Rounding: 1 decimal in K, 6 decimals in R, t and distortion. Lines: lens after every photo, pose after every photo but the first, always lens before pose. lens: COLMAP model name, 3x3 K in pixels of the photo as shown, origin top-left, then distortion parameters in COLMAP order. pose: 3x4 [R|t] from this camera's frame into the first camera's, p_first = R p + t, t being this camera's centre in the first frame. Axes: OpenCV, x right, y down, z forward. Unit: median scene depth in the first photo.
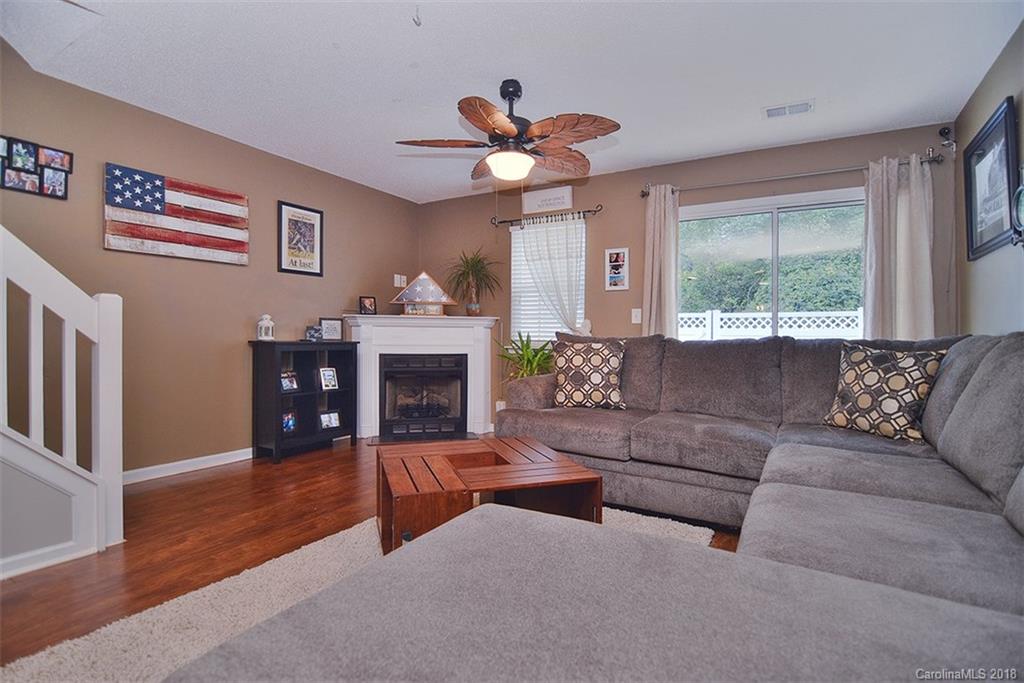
lens RADIAL K [[492.2, 0, 513.4], [0, 492.2, 342.7], [0, 0, 1]] dist [-0.014666, -0.006498]
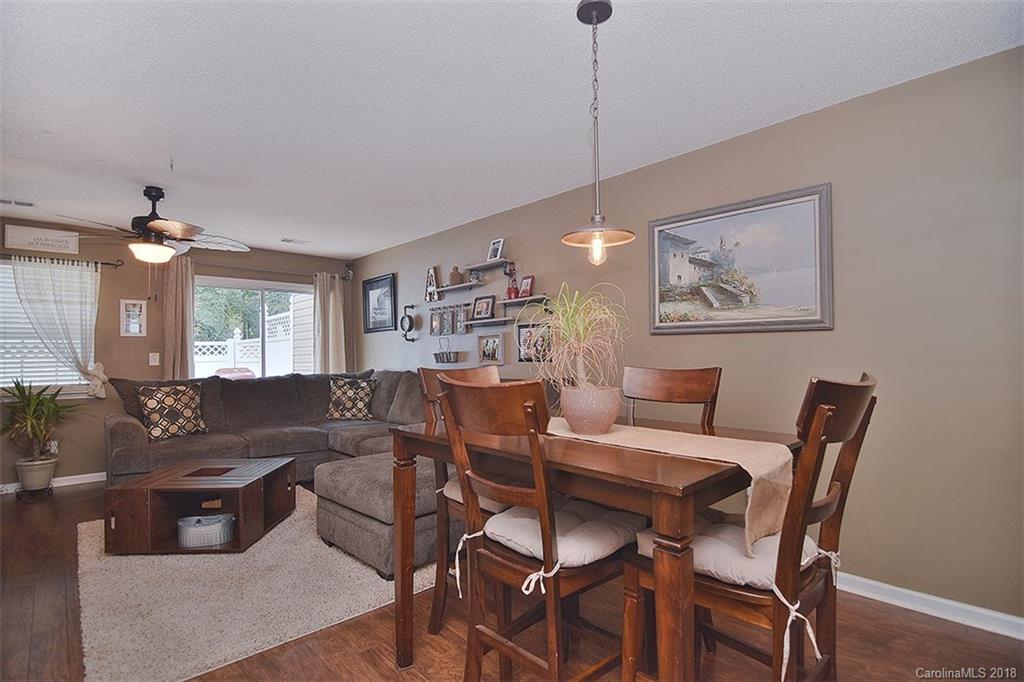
lens RADIAL K [[492.2, 0, 518.5], [0, 492.2, 337.3], [0, 0, 1]] dist [-0.014666, -0.006498]
pose [[0.276899, 0.013810, 0.960800, -0.827206], [0.025419, 0.999442, -0.021691, -0.077063], [-0.960563, 0.030429, 0.276394, -0.215378]]
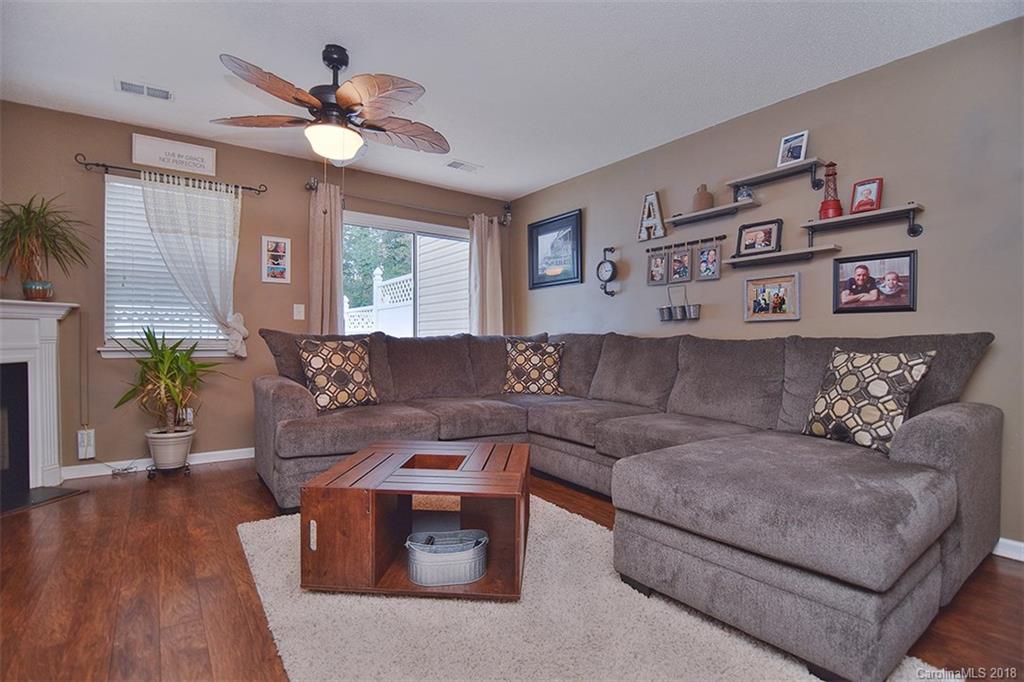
lens RADIAL K [[492.2, 0, 517.2], [0, 492.2, 337.7], [0, 0, 1]] dist [-0.014666, -0.006498]
pose [[0.397069, -0.010743, 0.917726, -0.599642], [0.007816, 0.999935, 0.008323, -0.011347], [-0.917756, 0.003868, 0.397127, 0.303545]]
